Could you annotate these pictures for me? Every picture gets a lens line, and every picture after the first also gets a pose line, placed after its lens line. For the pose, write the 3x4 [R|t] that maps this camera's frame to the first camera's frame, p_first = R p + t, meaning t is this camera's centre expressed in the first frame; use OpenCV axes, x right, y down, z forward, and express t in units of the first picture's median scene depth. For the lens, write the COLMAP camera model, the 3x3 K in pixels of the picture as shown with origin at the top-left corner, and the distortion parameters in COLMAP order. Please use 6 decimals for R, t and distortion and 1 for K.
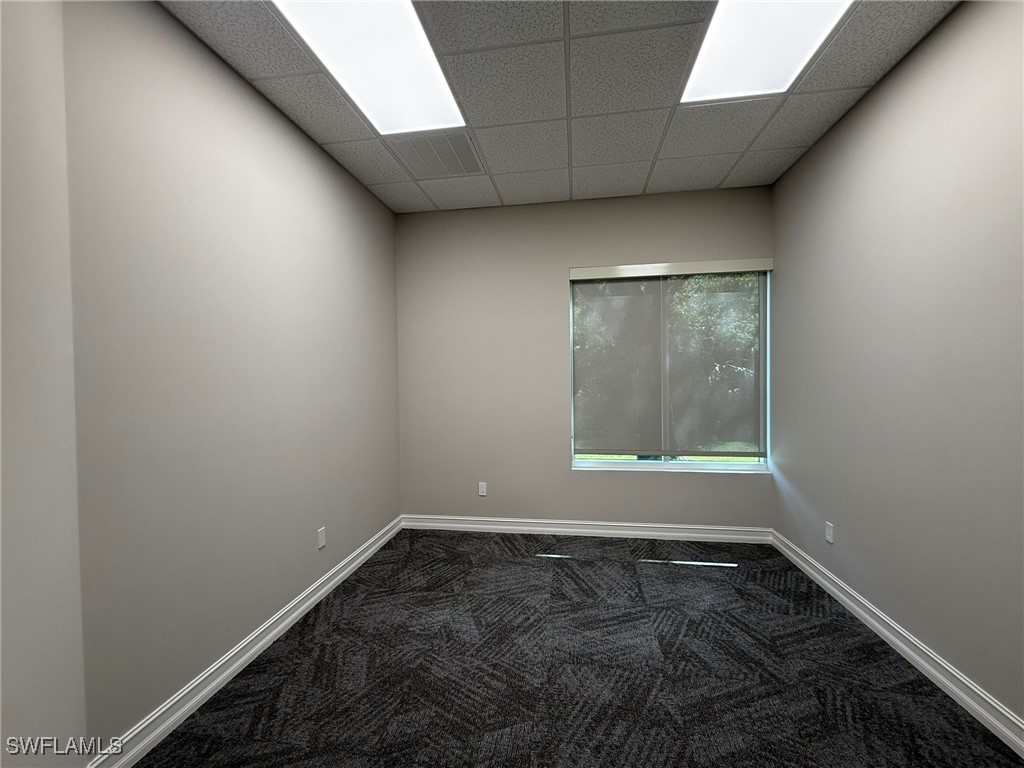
lens RADIAL K [[415.2, 0, 512.6], [0, 415.2, 385.0], [0, 0, 1]] dist [-0.001545, -0.000163]
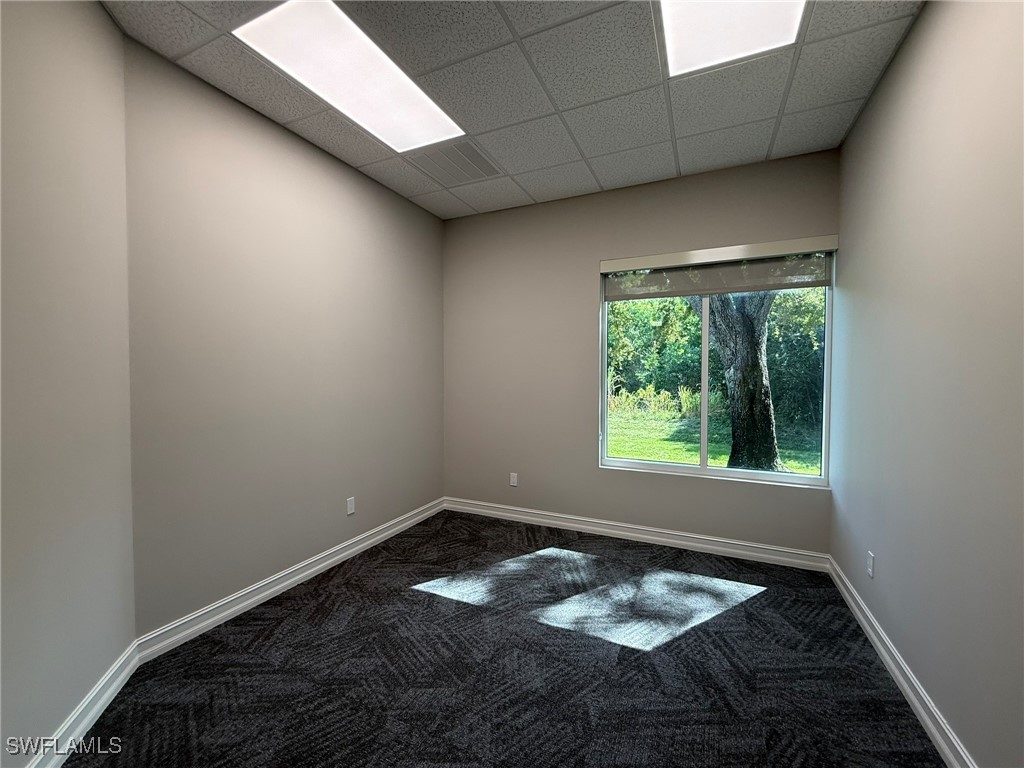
lens RADIAL K [[415.2, 0, 514.5], [0, 415.2, 385.6], [0, 0, 1]] dist [-0.001545, -0.000163]
pose [[0.959855, 0.024415, -0.279432, 0.330444], [-0.021921, 0.999687, 0.012048, 0.004948], [0.279639, -0.005438, 0.960090, 0.008512]]
